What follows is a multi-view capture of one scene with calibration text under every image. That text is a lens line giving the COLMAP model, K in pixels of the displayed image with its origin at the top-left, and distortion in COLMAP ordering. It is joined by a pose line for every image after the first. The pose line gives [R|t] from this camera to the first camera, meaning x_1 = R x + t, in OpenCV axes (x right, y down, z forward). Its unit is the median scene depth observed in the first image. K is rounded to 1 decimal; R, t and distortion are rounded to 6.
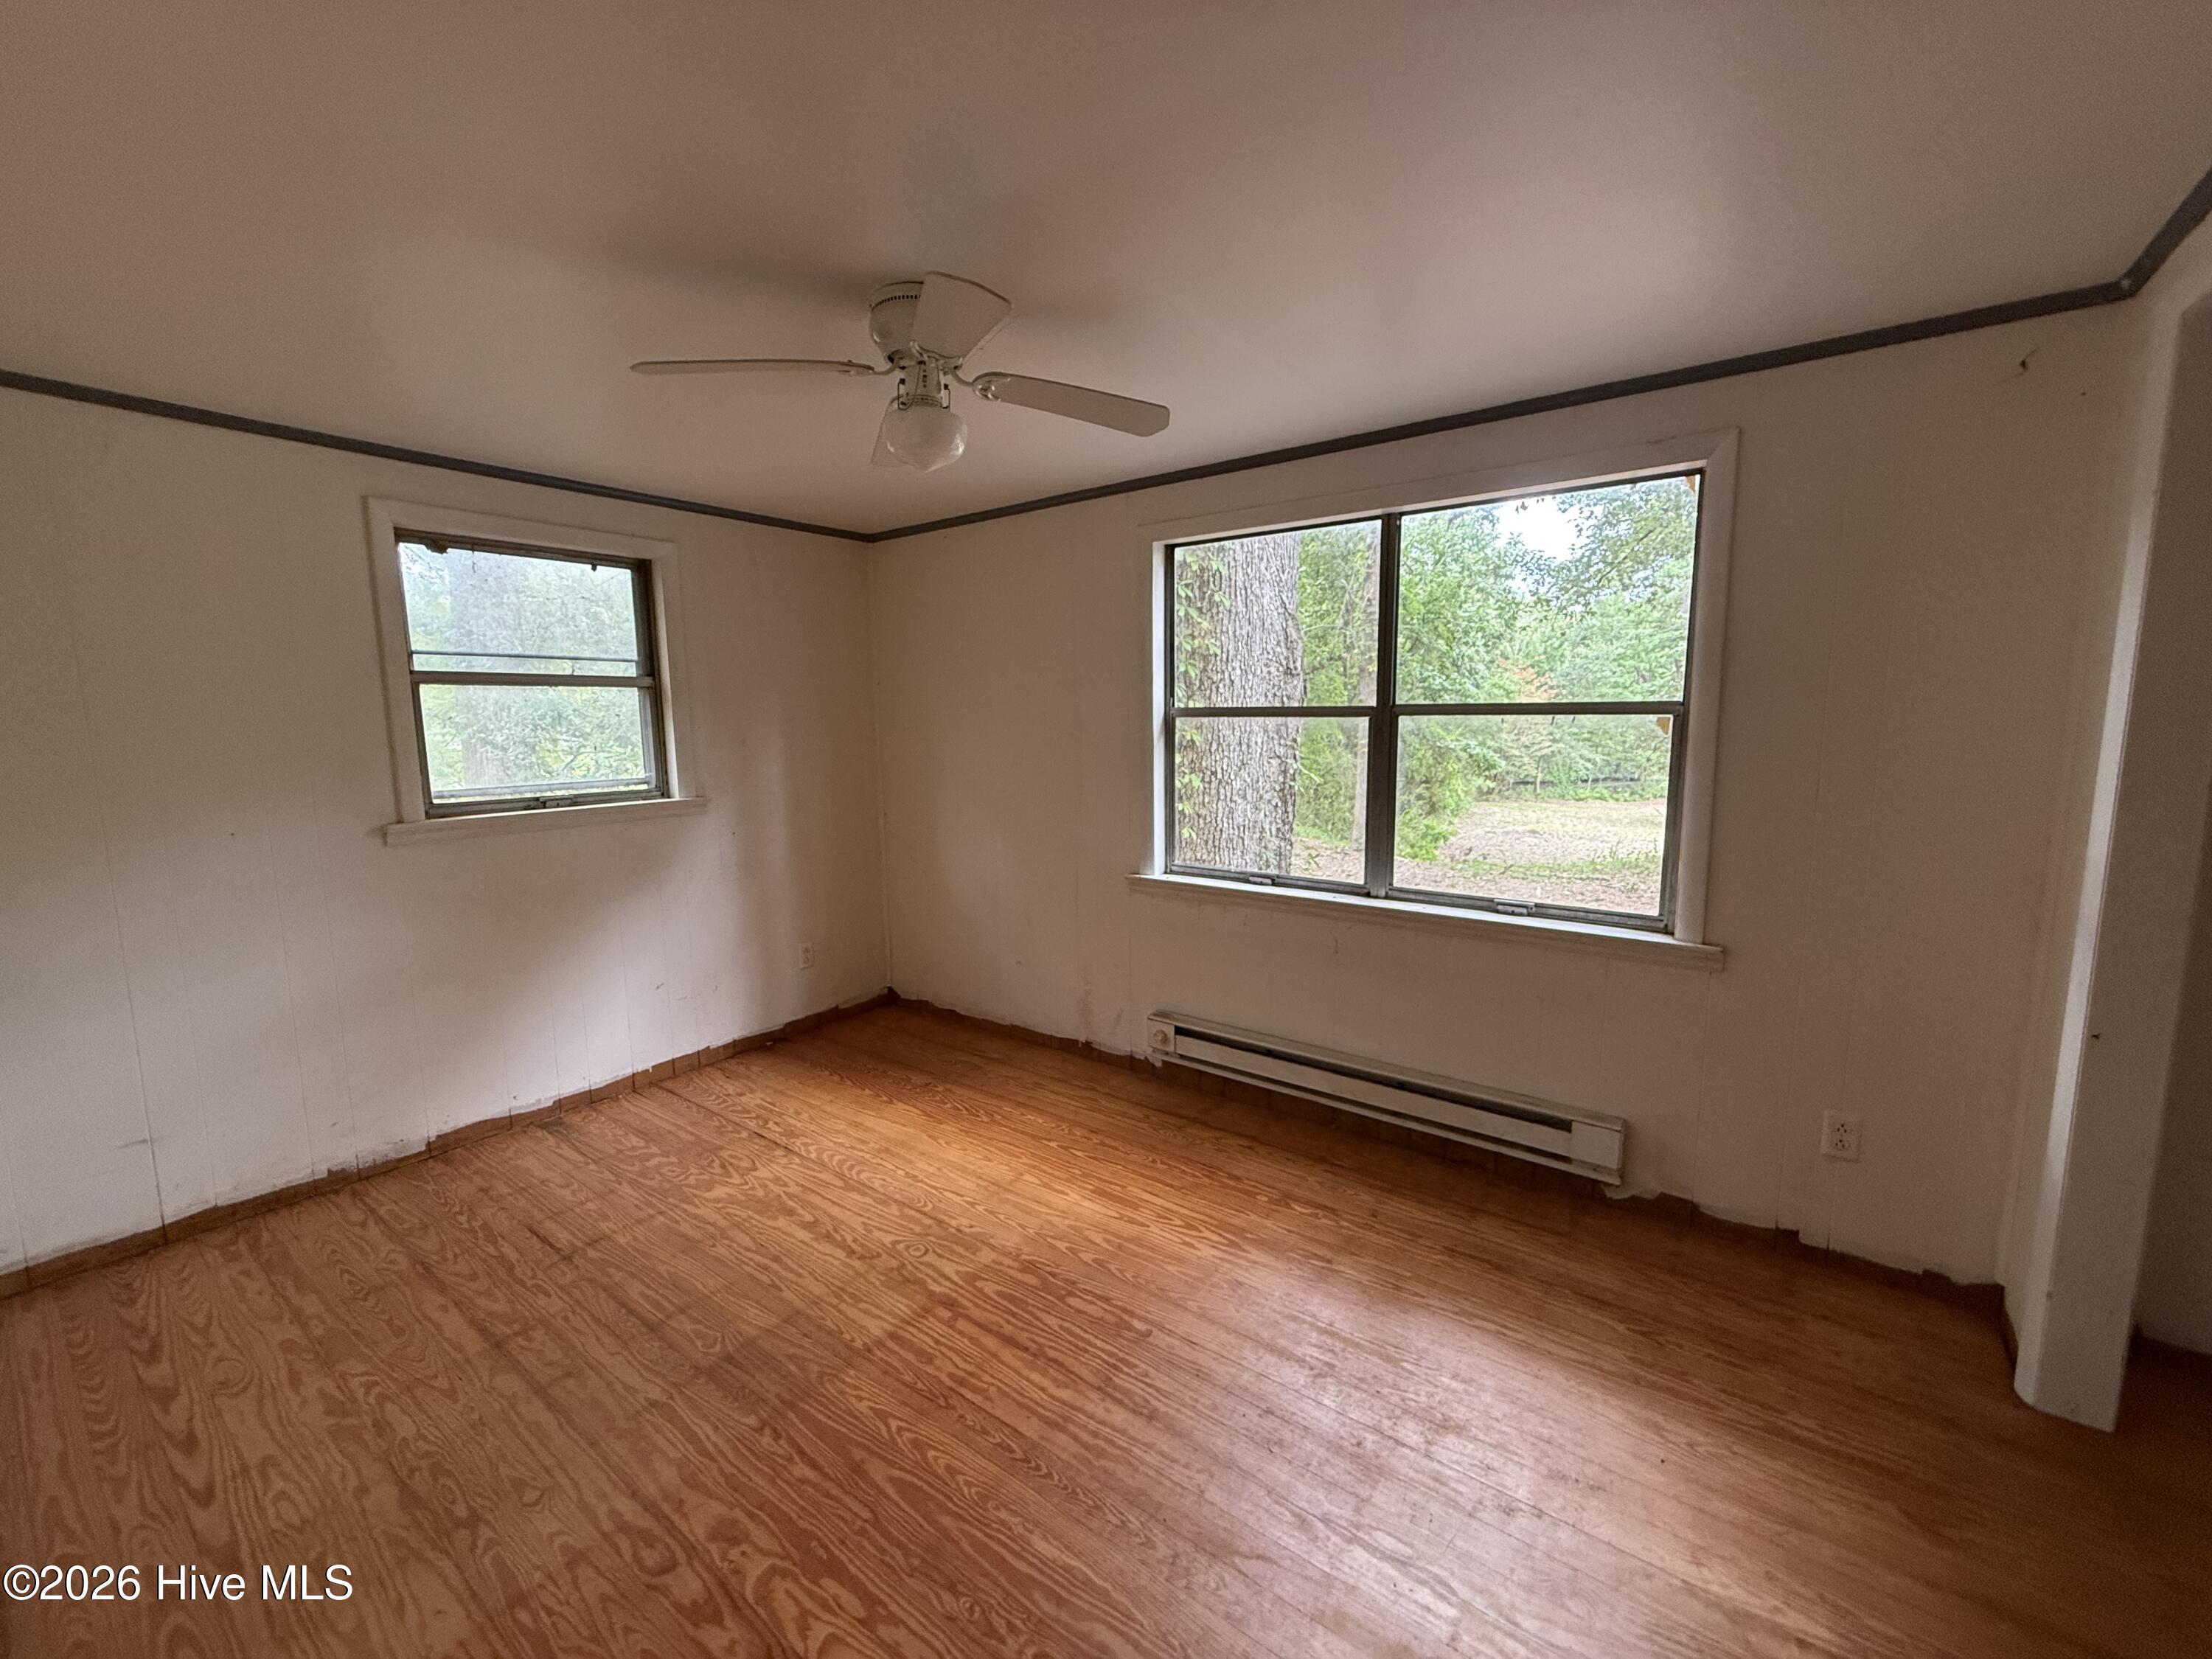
lens RADIAL K [[881.7, 0, 1150.9], [0, 881.7, 813.3], [0, 0, 1]] dist [-0.002052, 0.001184]
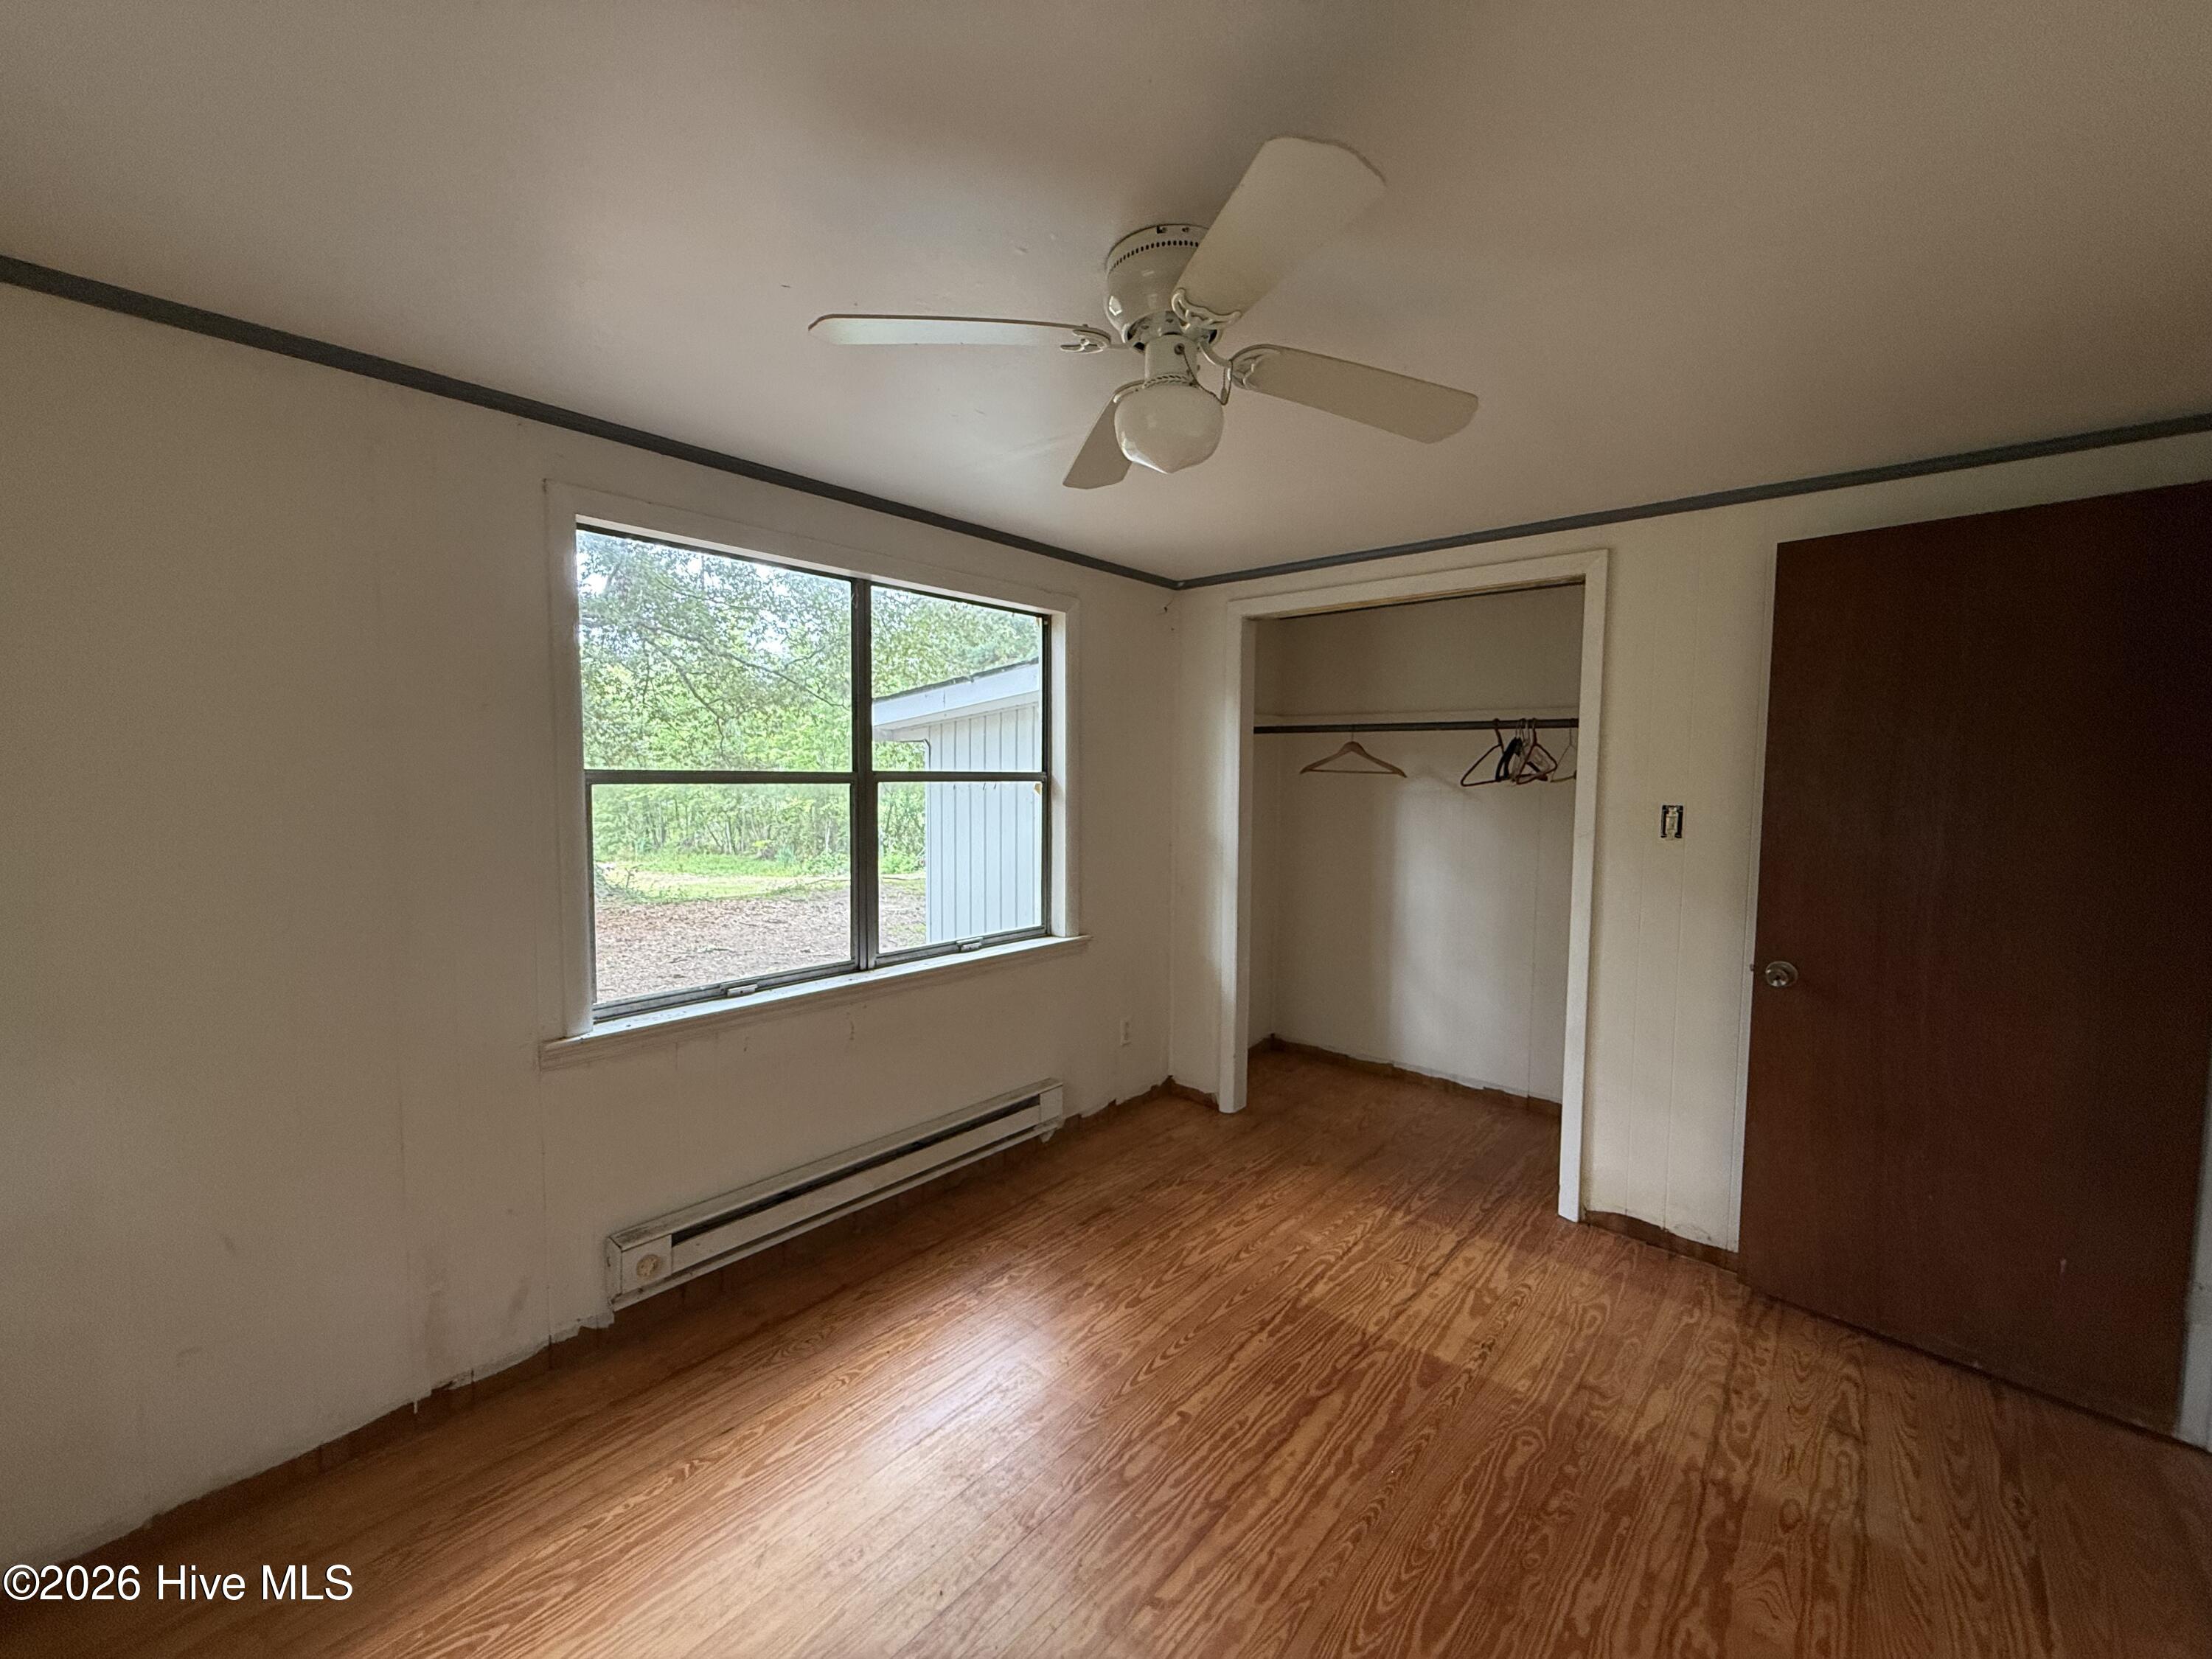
lens RADIAL K [[881.7, 0, 1048.0], [0, 881.7, 814.6], [0, 0, 1]] dist [-0.002052, 0.001184]
pose [[0.131870, -0.041018, 0.990418, -0.746994], [0.101138, 0.994486, 0.027720, -0.089480], [-0.986094, 0.096514, 0.135292, 0.737088]]
